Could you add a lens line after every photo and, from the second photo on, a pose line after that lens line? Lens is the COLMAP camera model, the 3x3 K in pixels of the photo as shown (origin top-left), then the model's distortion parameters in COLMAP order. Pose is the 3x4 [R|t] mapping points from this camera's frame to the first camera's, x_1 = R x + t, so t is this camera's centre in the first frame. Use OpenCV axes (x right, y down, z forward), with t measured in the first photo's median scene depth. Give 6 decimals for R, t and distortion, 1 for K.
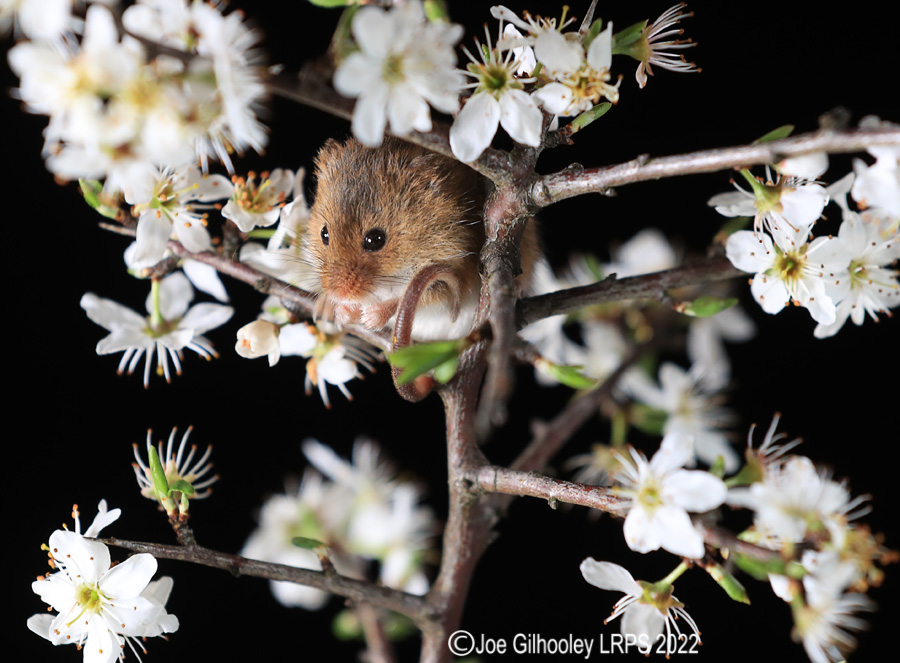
lens RADIAL K [[362.0, 0, 450.6], [0, 362.0, 275.4], [0, 0, 1]] dist [0.000812, 0.000006]
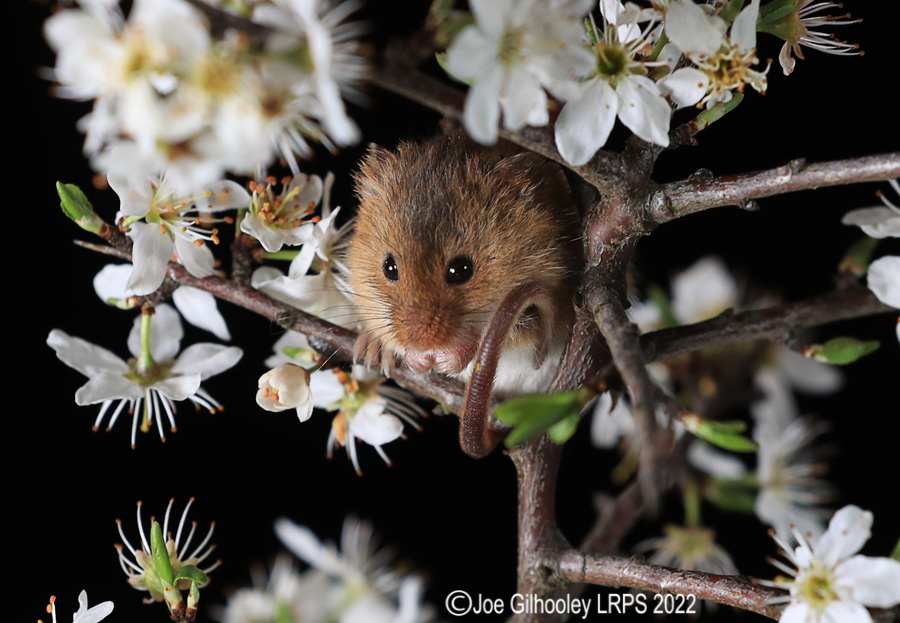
lens RADIAL K [[457.2, 0, 432.5], [0, 457.2, 311.0], [0, 0, 1]] dist [-0.000690, -0.000420]
pose [[0.999959, 0.007491, 0.005150, -0.211913], [-0.007497, 0.999971, 0.001207, 0.004196], [-0.005140, -0.001246, 0.999986, 0.000863]]
